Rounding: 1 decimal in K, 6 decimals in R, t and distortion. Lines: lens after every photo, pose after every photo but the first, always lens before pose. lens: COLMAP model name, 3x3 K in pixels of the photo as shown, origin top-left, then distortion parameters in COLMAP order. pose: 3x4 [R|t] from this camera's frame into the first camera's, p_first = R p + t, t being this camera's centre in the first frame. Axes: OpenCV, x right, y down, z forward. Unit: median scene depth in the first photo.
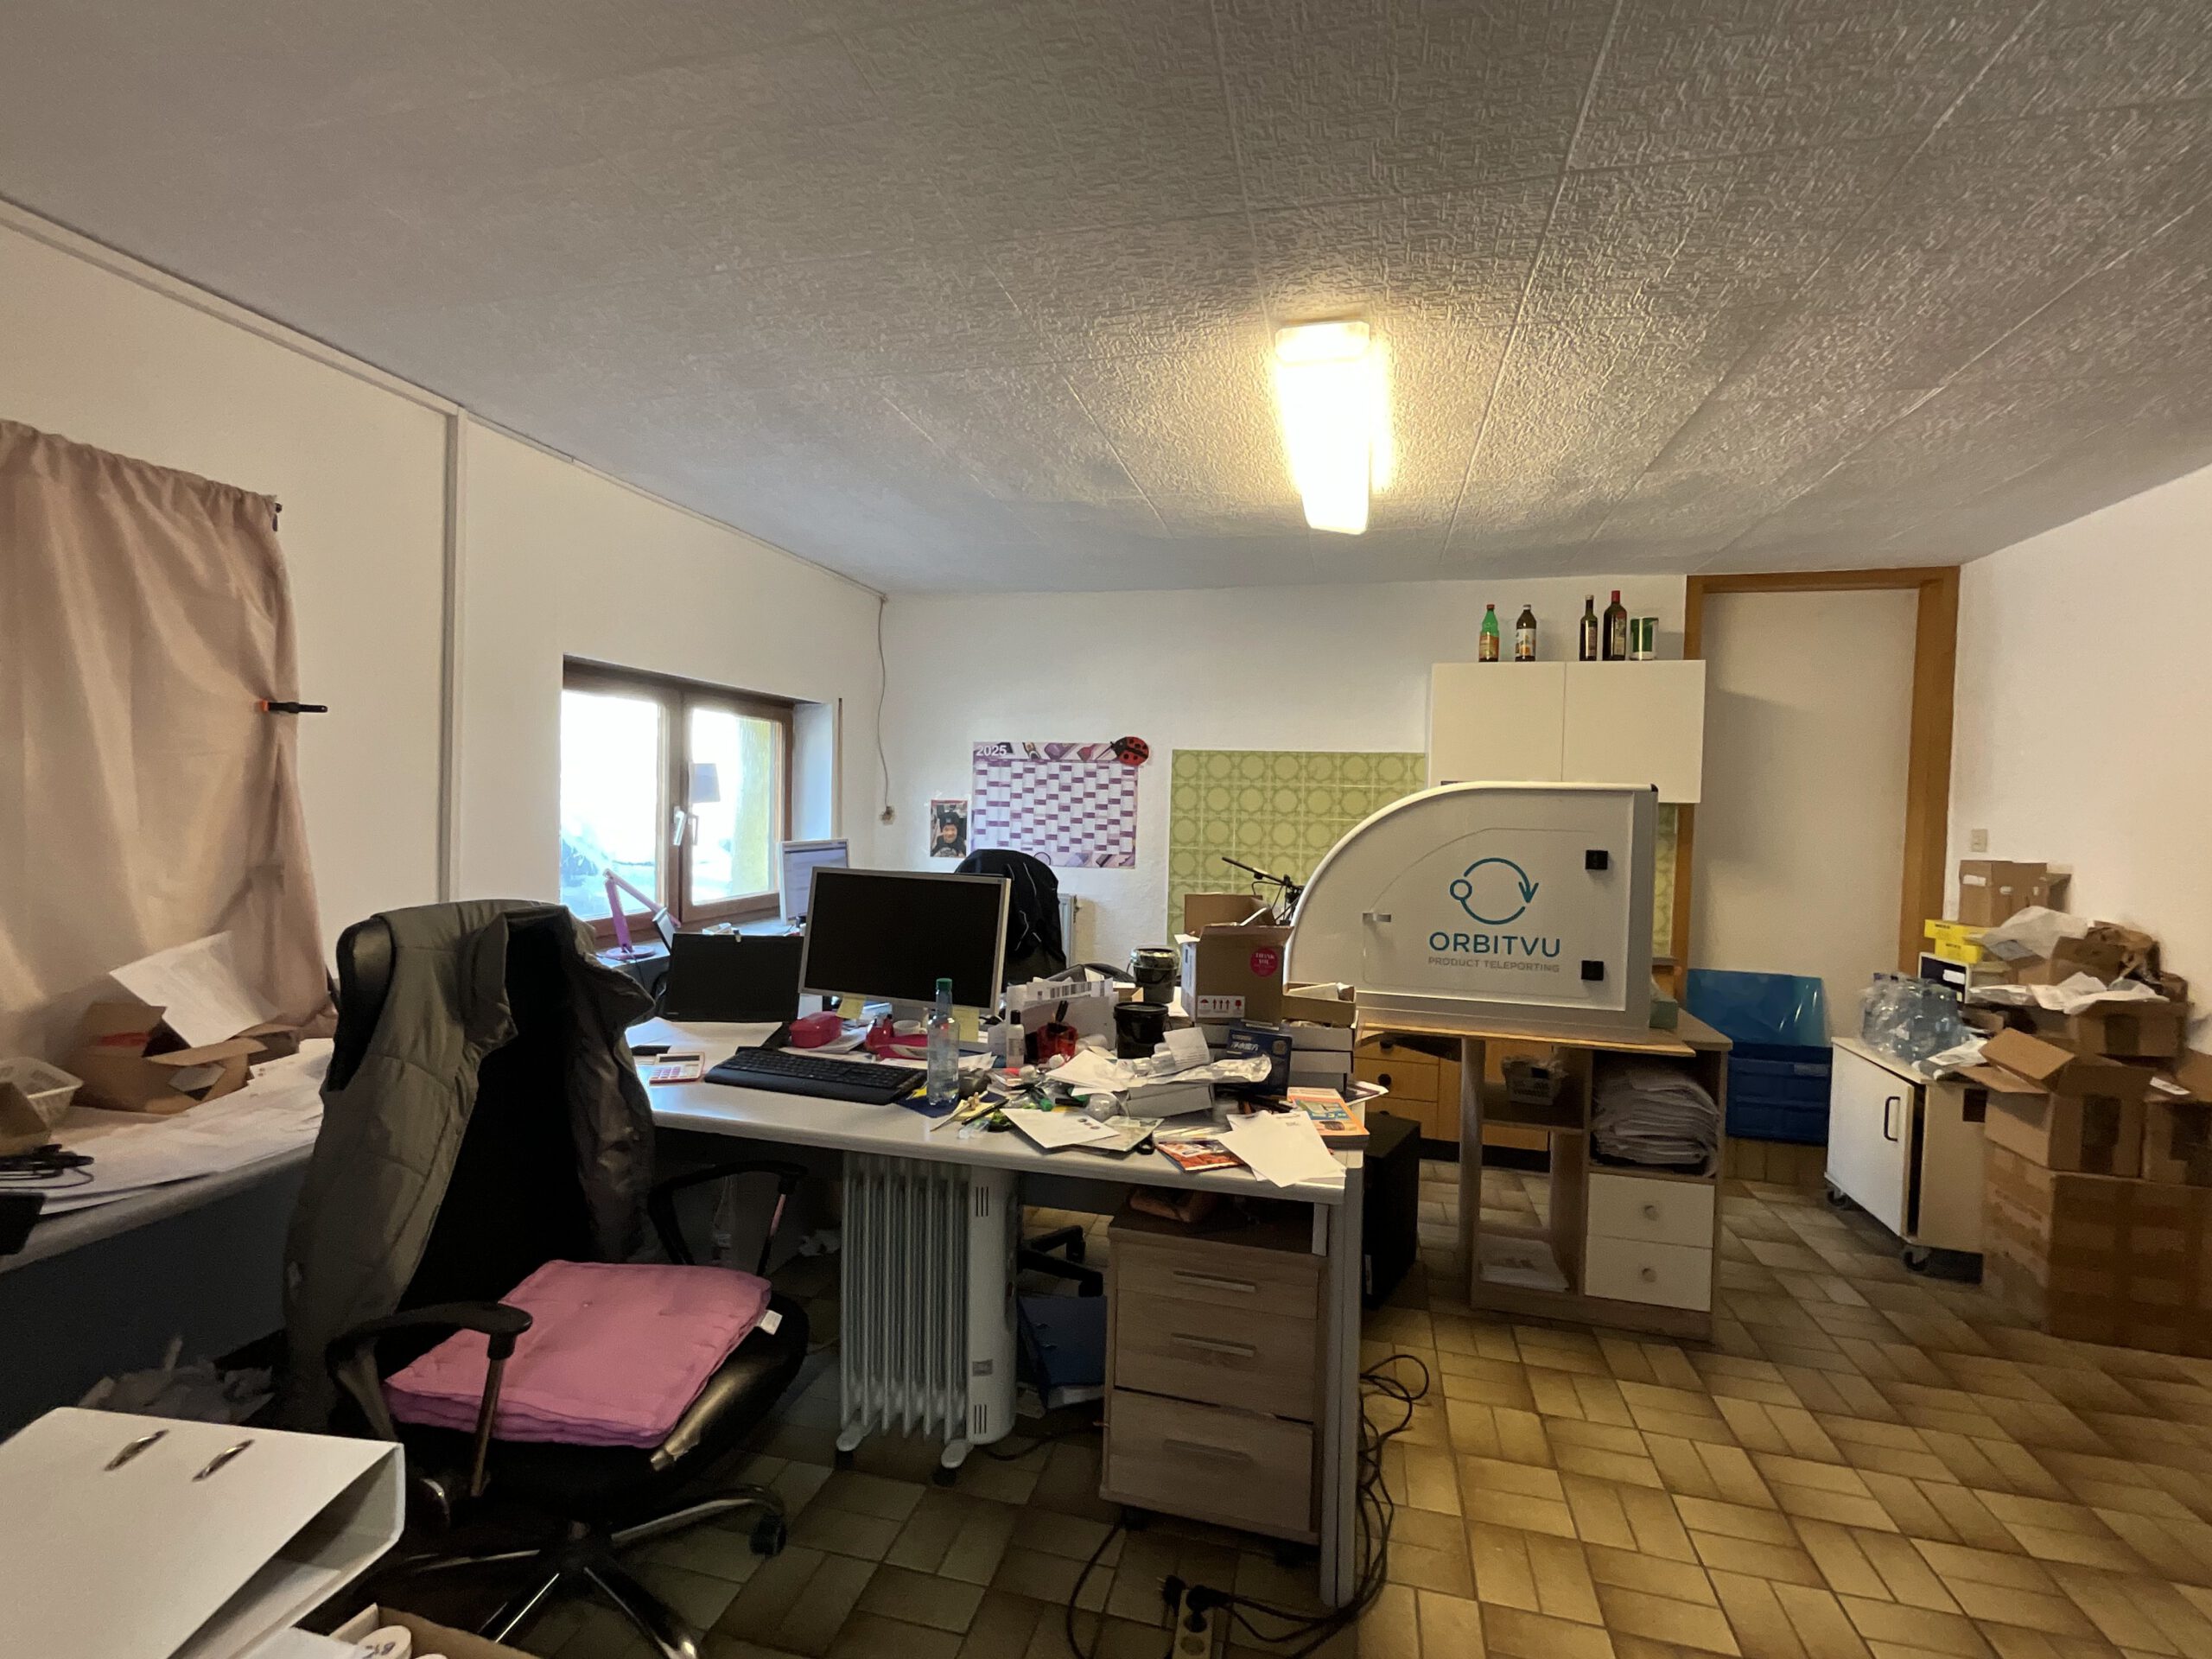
lens RADIAL K [[964.4, 0, 1106.8], [0, 964.4, 830.6], [0, 0, 1]] dist [0.012814, 0.000266]
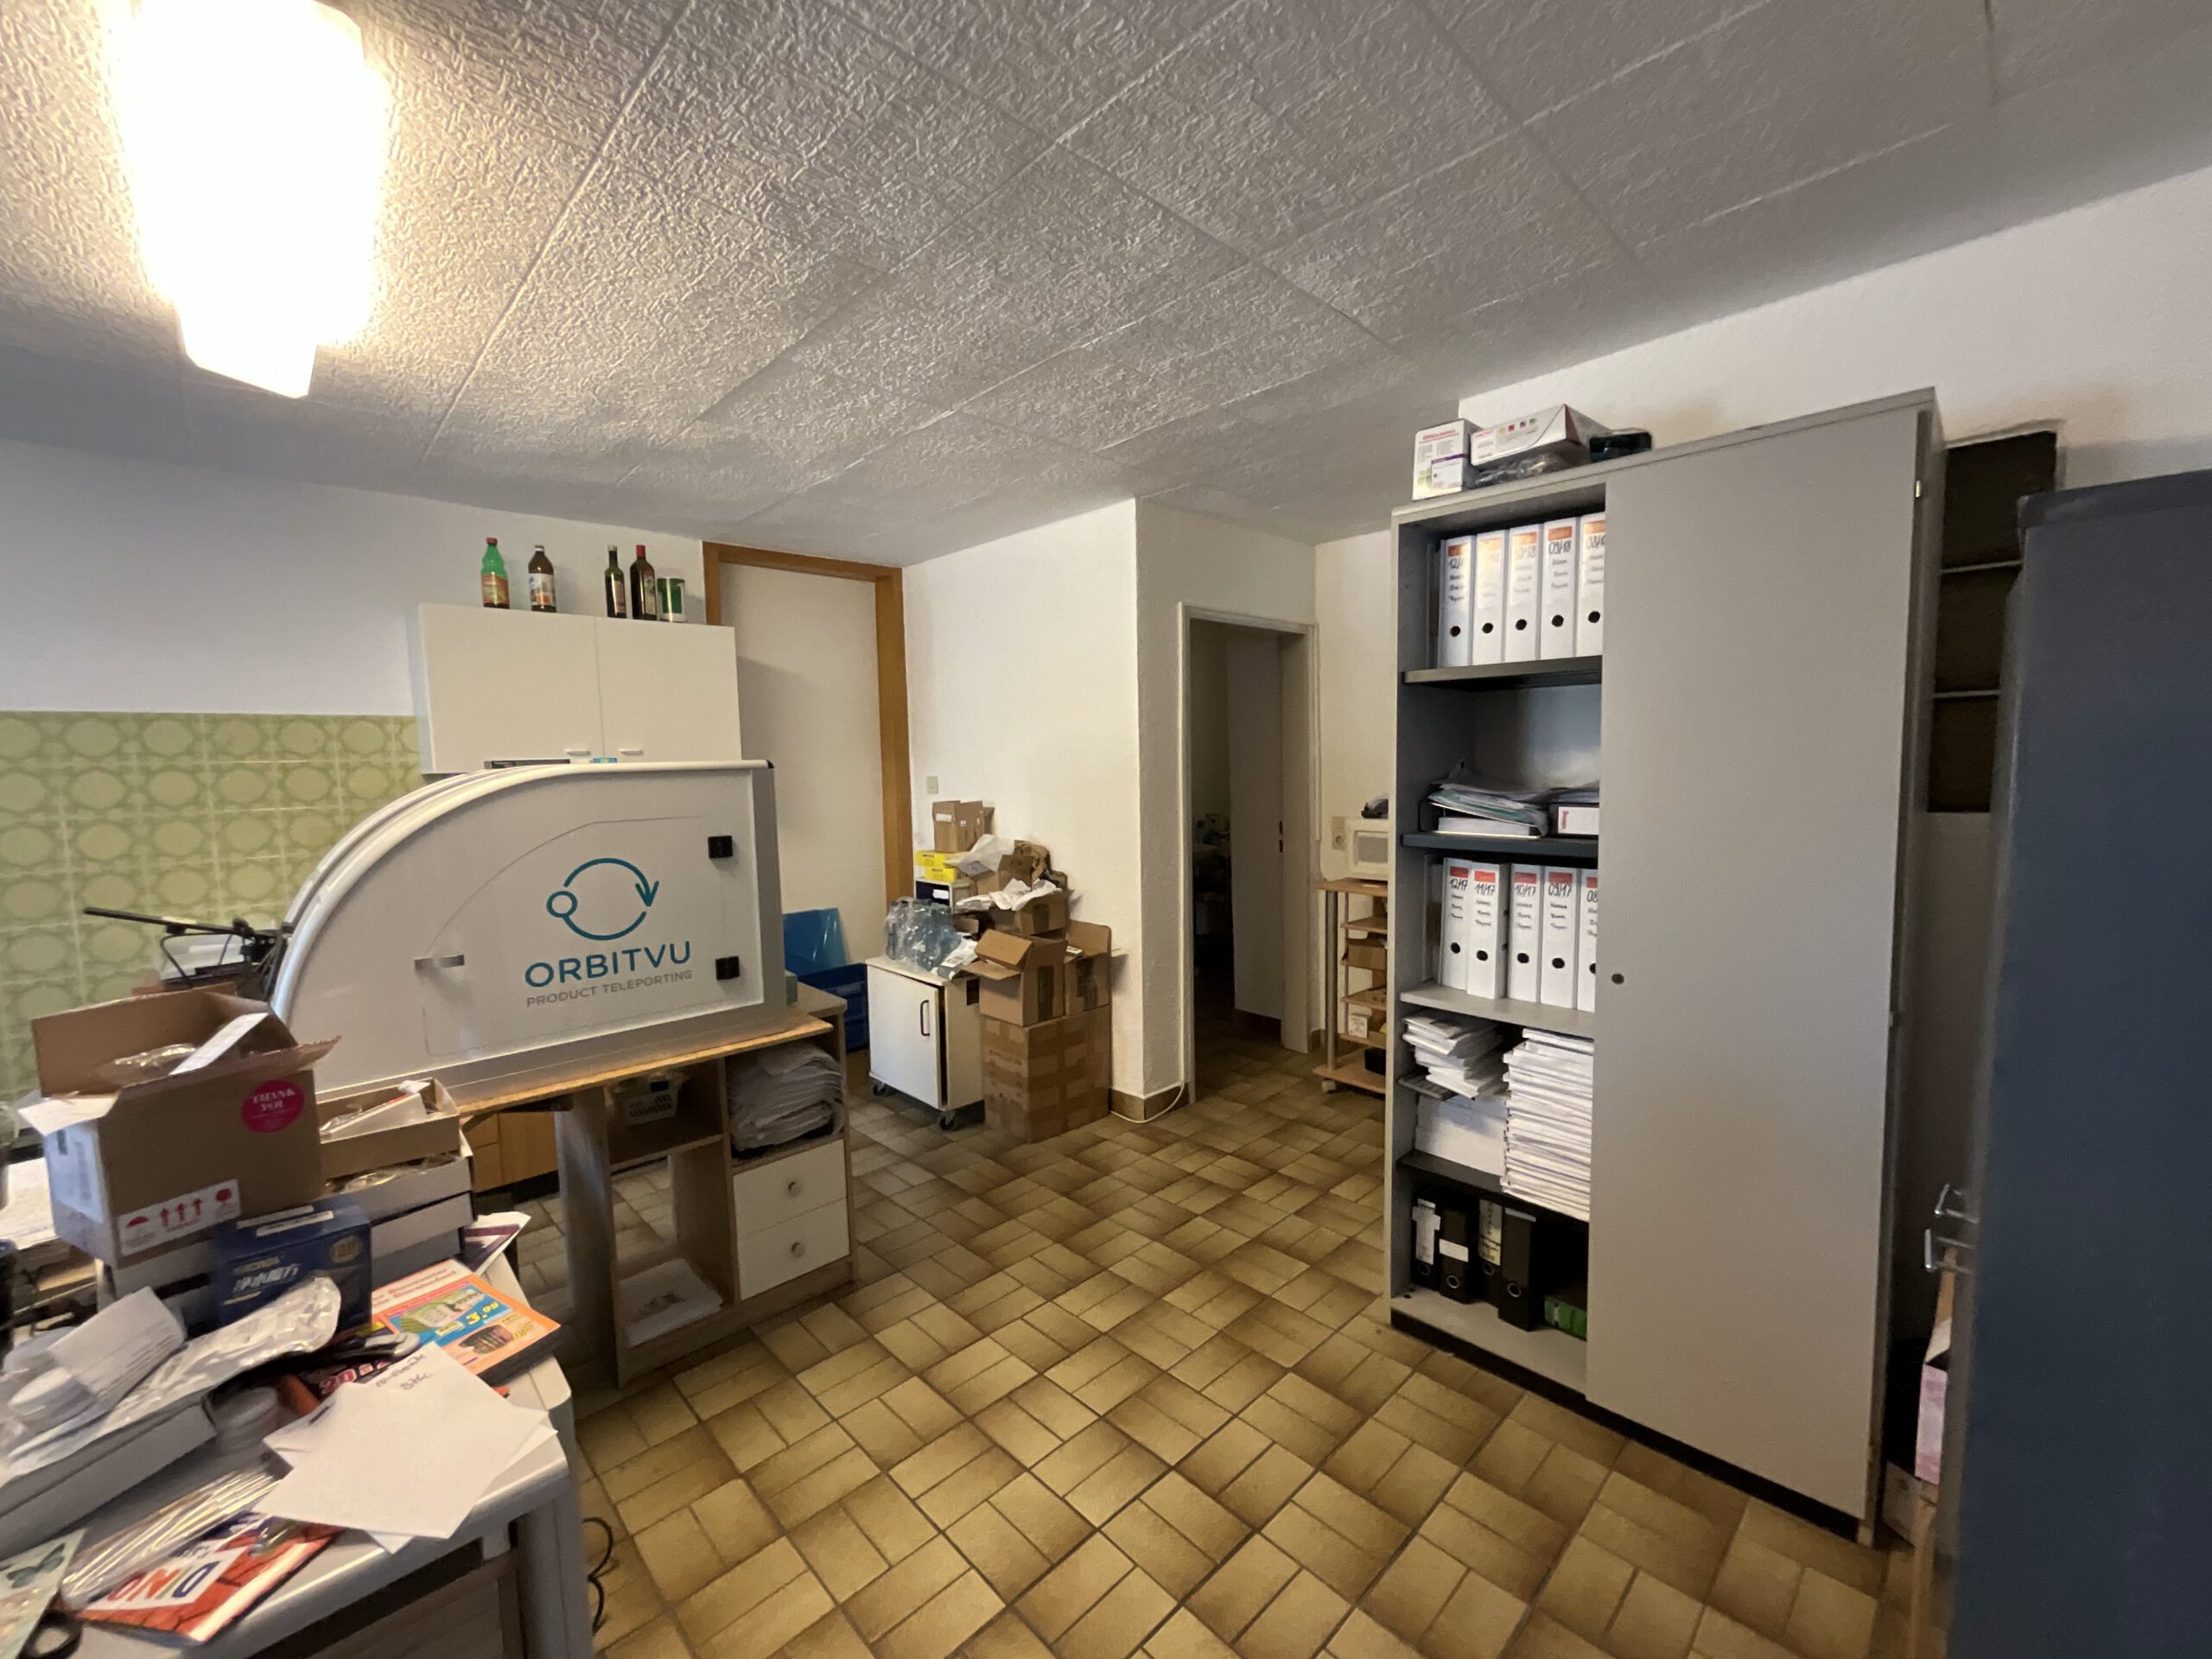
lens RADIAL K [[896.5, 0, 1108.7], [0, 896.5, 830.5], [0, 0, 1]] dist [-0.001698, 0.000115]
pose [[0.523240, -0.110597, 0.844978, -0.007515], [0.061113, 0.993860, 0.092240, -0.038127], [-0.849991, 0.003375, 0.526786, 0.243016]]
